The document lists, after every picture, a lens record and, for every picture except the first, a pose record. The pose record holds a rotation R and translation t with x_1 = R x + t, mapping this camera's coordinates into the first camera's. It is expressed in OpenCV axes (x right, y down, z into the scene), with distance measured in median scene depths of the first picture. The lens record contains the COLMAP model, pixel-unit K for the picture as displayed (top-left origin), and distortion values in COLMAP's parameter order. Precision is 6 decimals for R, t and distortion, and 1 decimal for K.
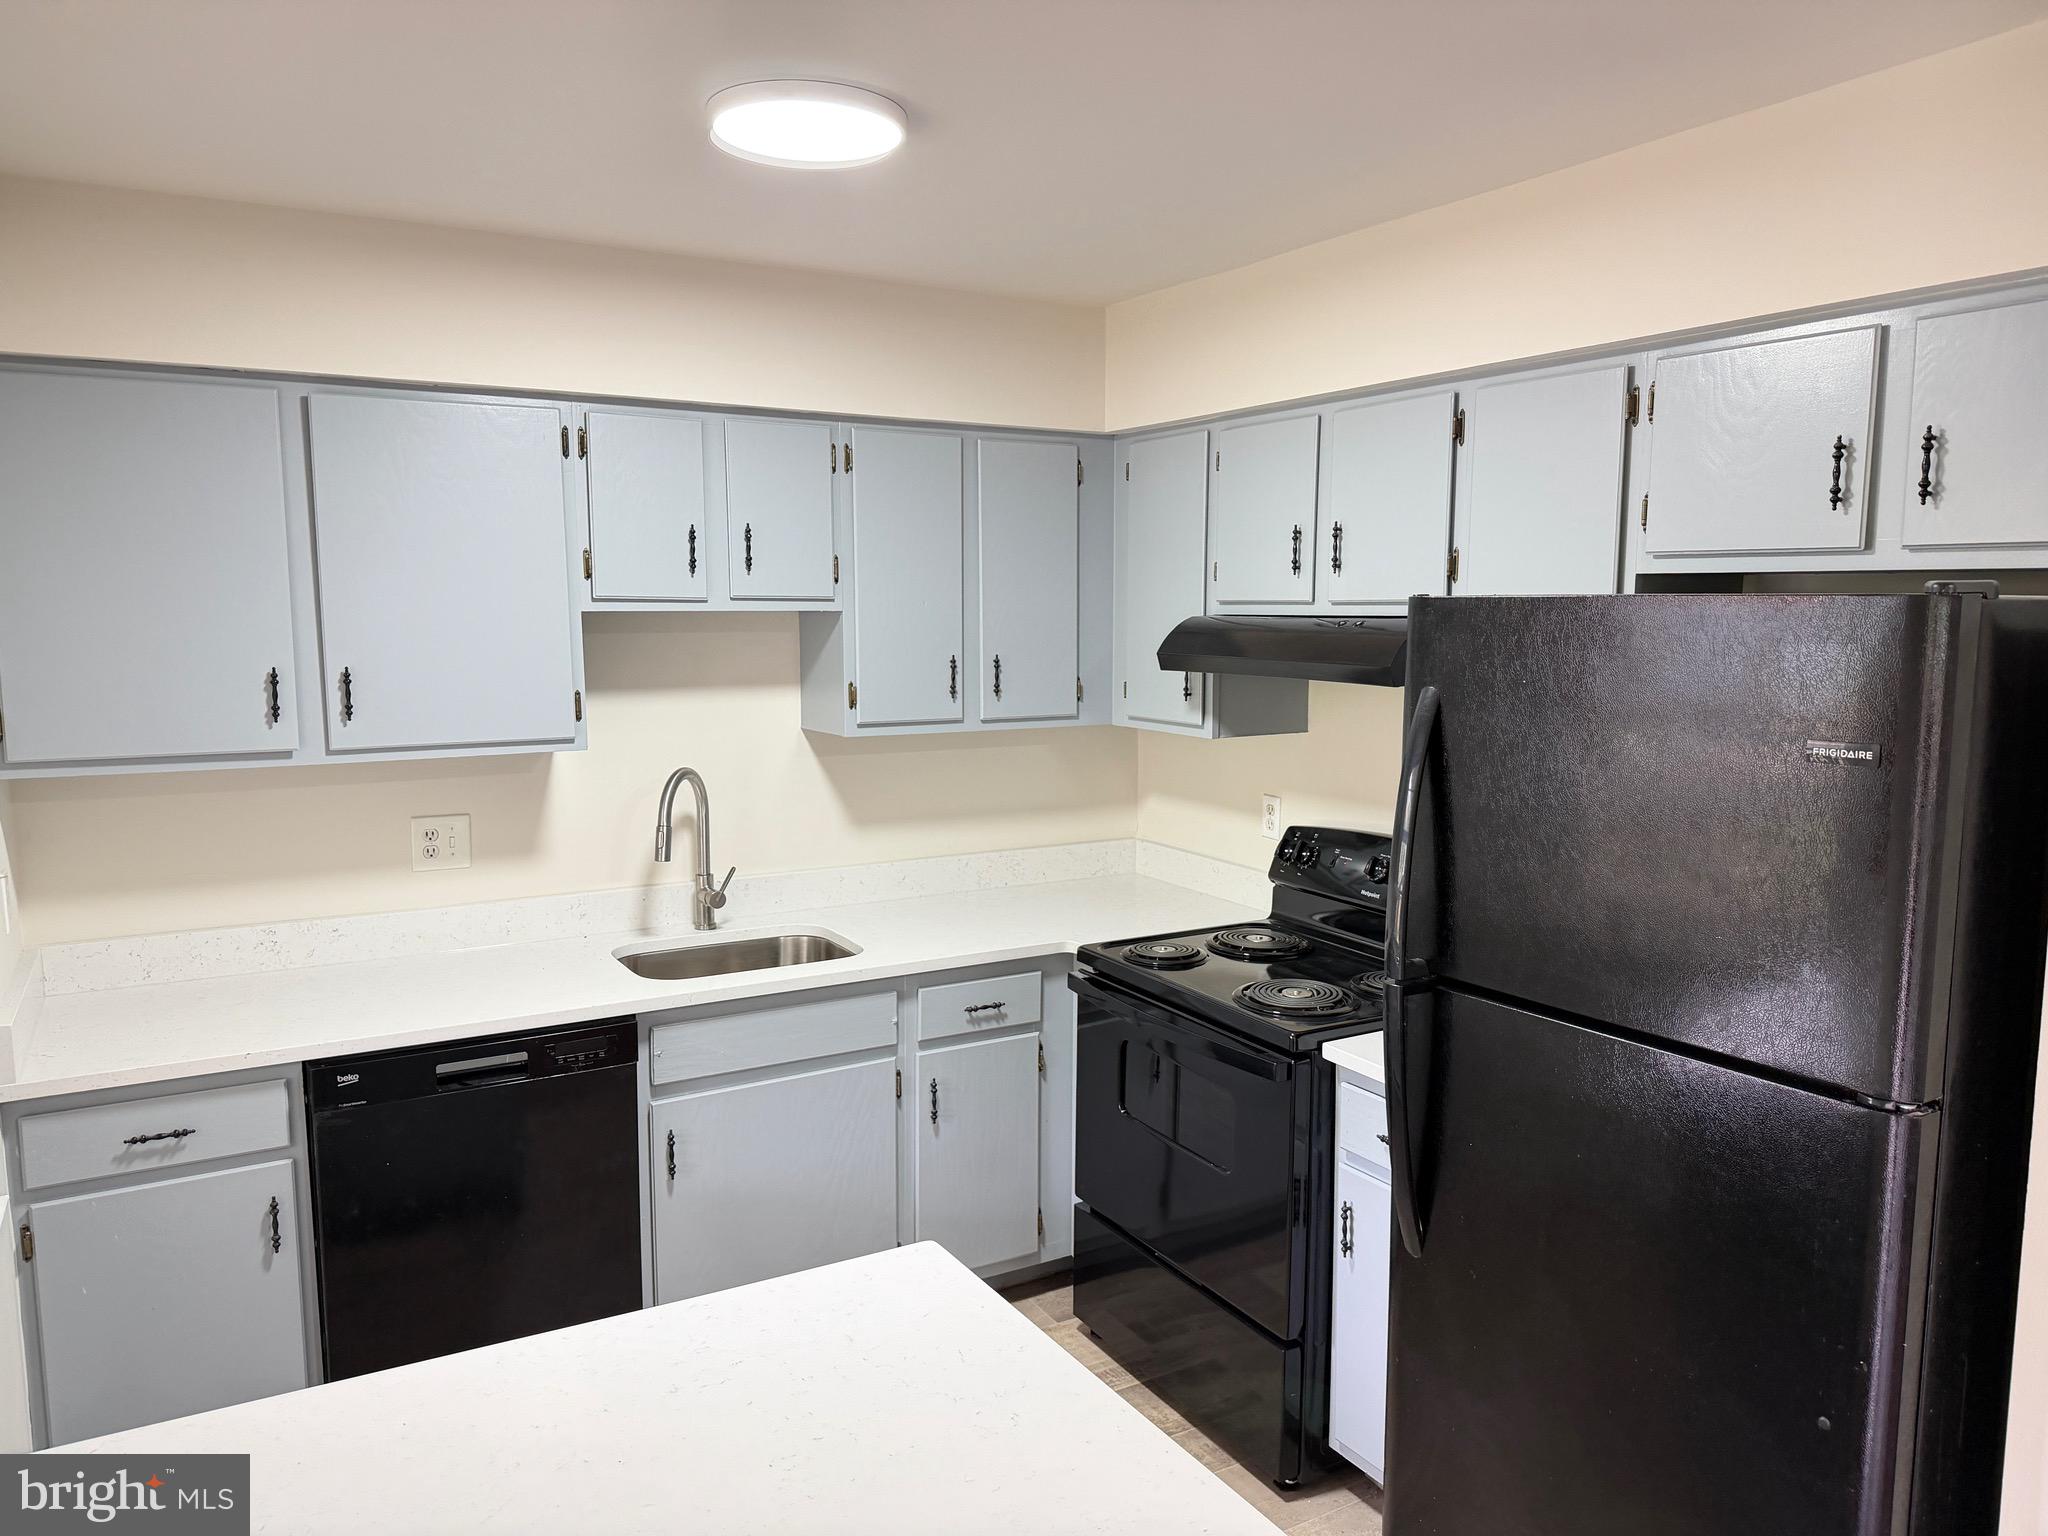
lens RADIAL K [[1461.5, 0, 1051.6], [0, 1461.5, 763.6], [0, 0, 1]] dist [0.172500, -0.358961]
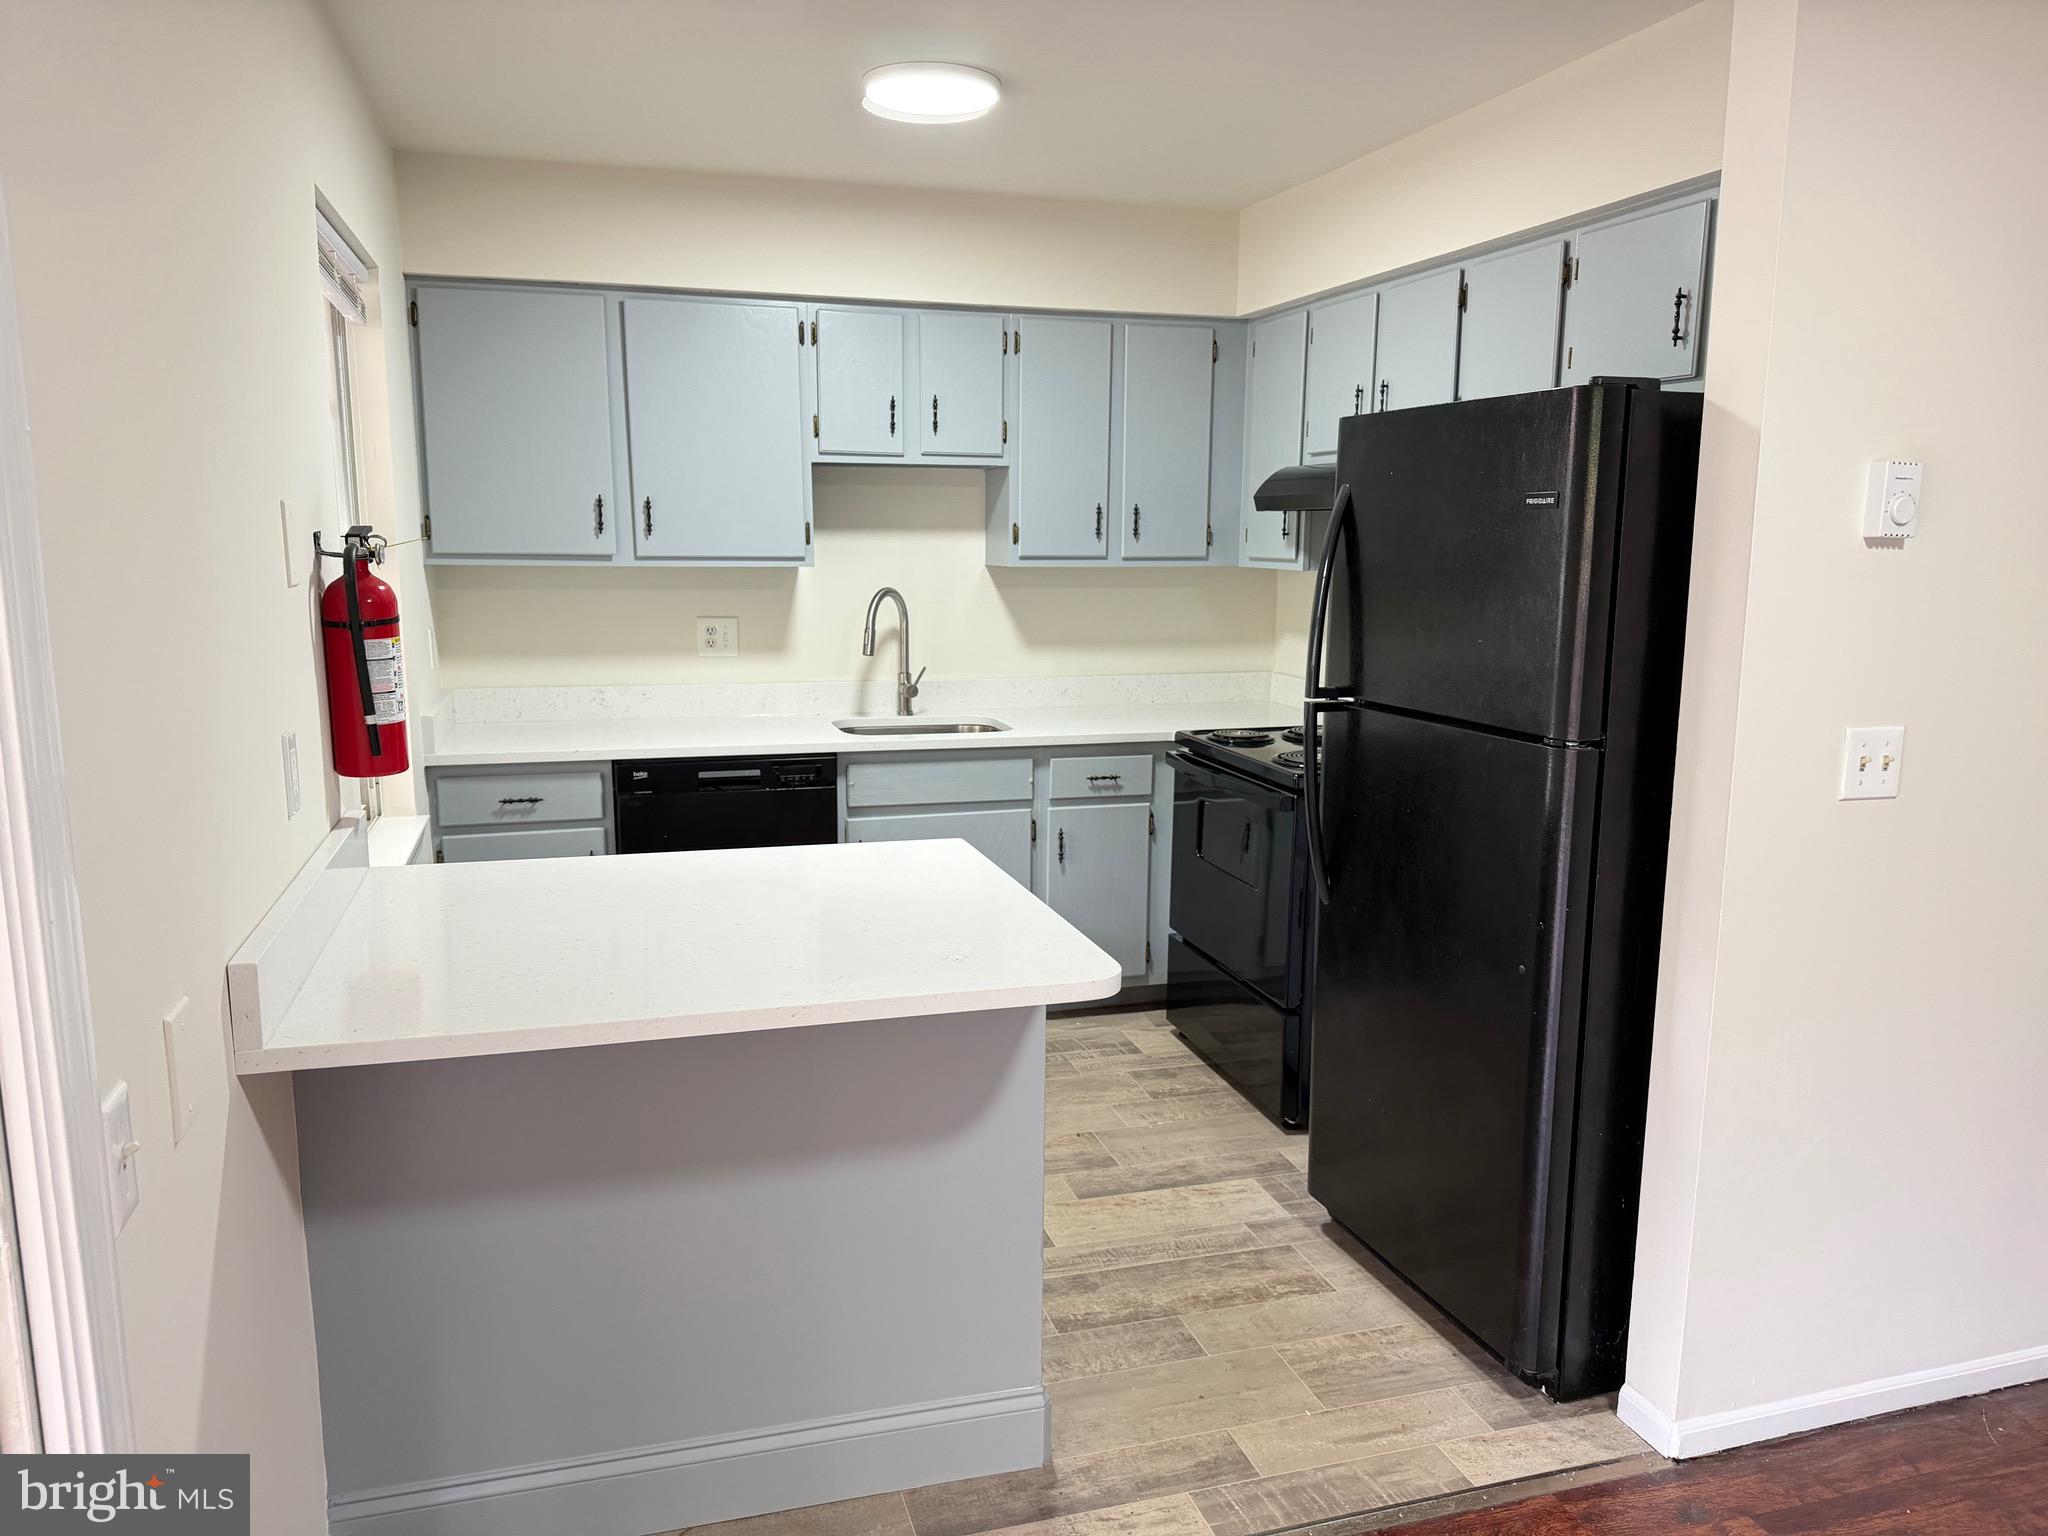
lens RADIAL K [[1464.2, 0, 1024.0], [0, 1464.2, 768.0], [0, 0, 1]] dist [0.116526, -0.133137]
pose [[0.972033, 0.044379, -0.230614, 0.182574], [-0.031334, 0.997711, 0.059928, 0.083947], [0.232746, -0.051026, 0.971198, -0.256865]]
